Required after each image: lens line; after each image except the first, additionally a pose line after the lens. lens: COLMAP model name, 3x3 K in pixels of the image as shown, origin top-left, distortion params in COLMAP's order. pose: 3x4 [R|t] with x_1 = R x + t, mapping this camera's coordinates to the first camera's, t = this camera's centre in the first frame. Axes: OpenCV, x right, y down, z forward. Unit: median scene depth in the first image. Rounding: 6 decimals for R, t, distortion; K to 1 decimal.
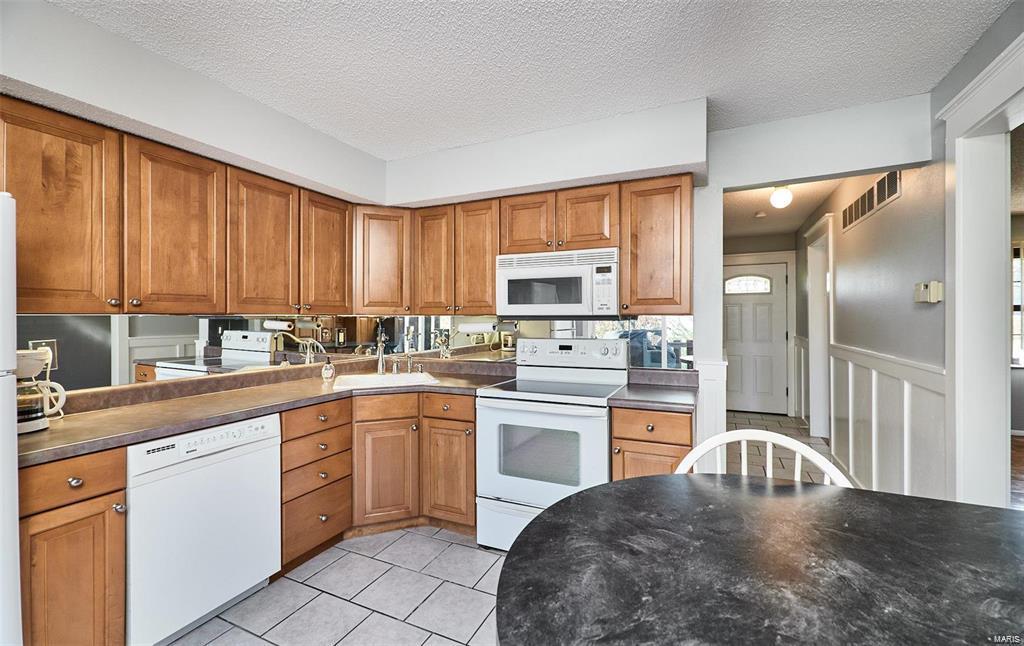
lens RADIAL K [[428.6, 0, 512.0], [0, 428.6, 323.0], [0, 0, 1]] dist [0.000166, -0.000012]
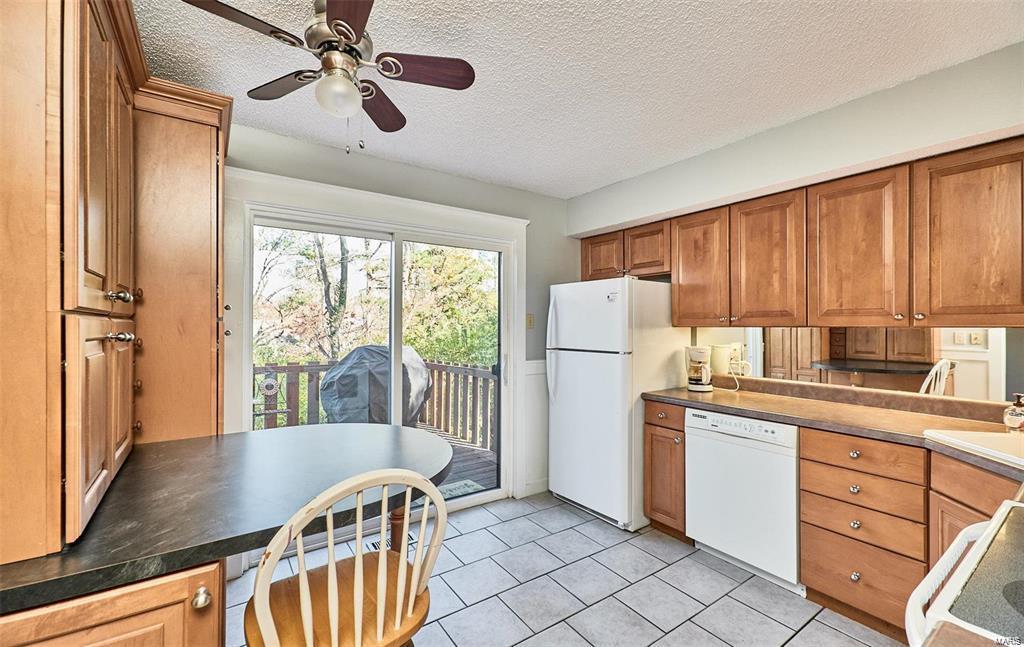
lens RADIAL K [[428.6, 0, 512.0], [0, 428.6, 323.5], [0, 0, 1]] dist [0.000166, -0.000012]
pose [[-0.498170, 0.000228, -0.867079, 0.675068], [-0.006252, 0.999973, 0.003855, -0.029734], [0.867057, 0.007342, -0.498156, 0.957774]]
